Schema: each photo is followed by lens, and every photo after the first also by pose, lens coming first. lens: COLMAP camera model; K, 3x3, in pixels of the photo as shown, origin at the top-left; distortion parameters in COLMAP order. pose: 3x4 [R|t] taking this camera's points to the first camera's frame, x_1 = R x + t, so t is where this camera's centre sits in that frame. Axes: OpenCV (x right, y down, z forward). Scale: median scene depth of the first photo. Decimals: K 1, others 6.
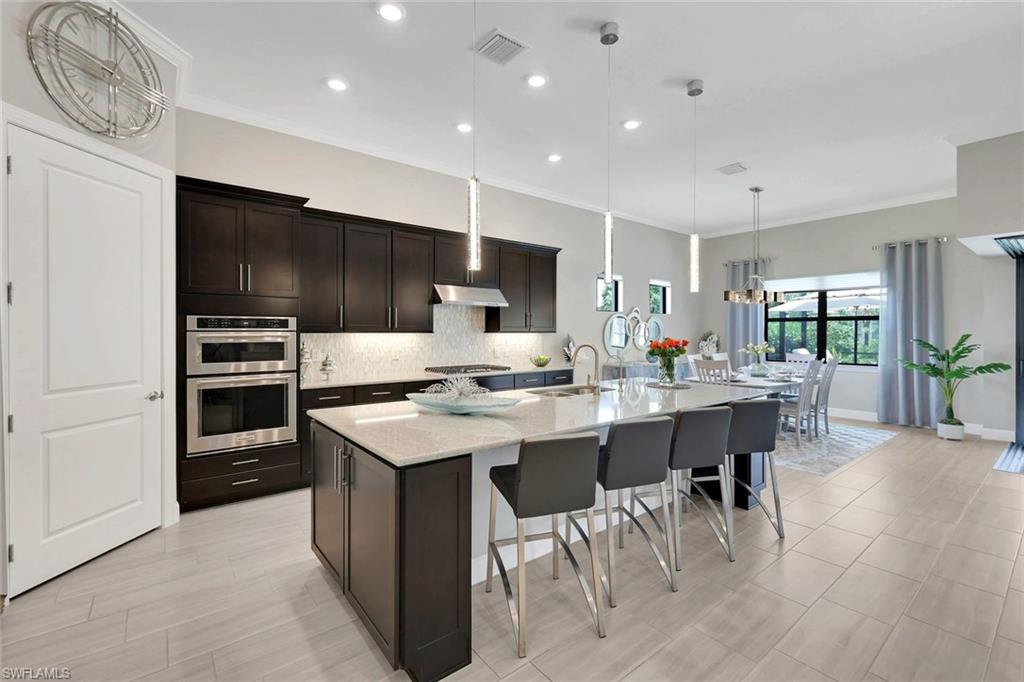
lens RADIAL K [[451.0, 0, 512.0], [0, 451.0, 335.1], [0, 0, 1]] dist [0.004559, 0.000604]
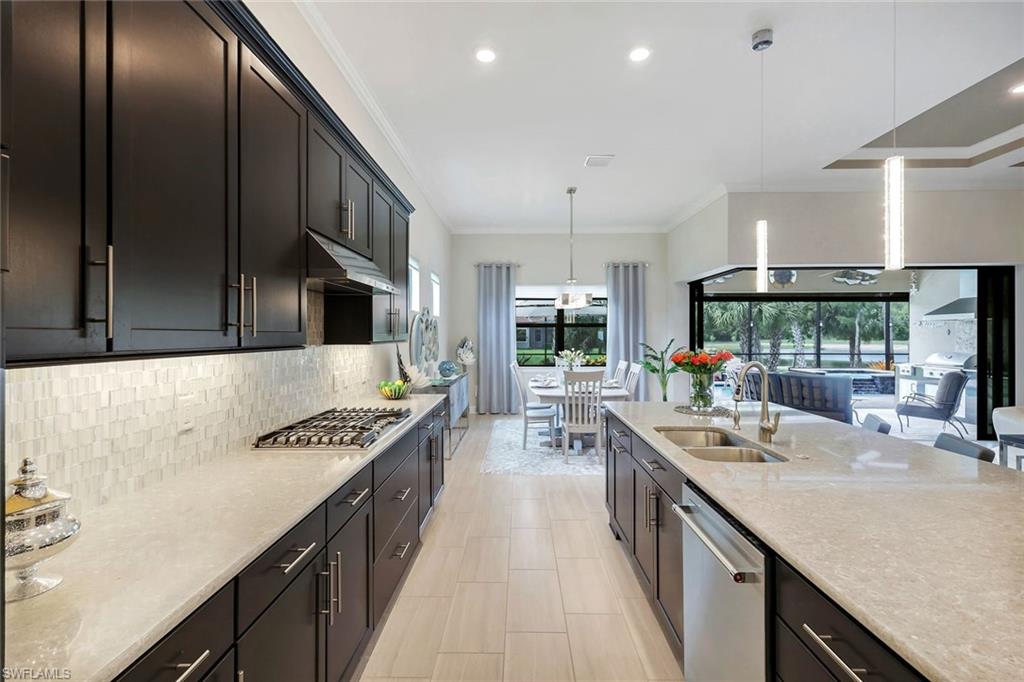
lens RADIAL K [[459.1, 0, 511.7], [0, 459.1, 337.9], [0, 0, 1]] dist [0.001316, 0.000133]
pose [[0.636013, -0.006905, 0.771647, -0.315761], [0.007939, 0.999966, 0.002405, -0.011071], [-0.771637, 0.004597, 0.636046, 0.516118]]
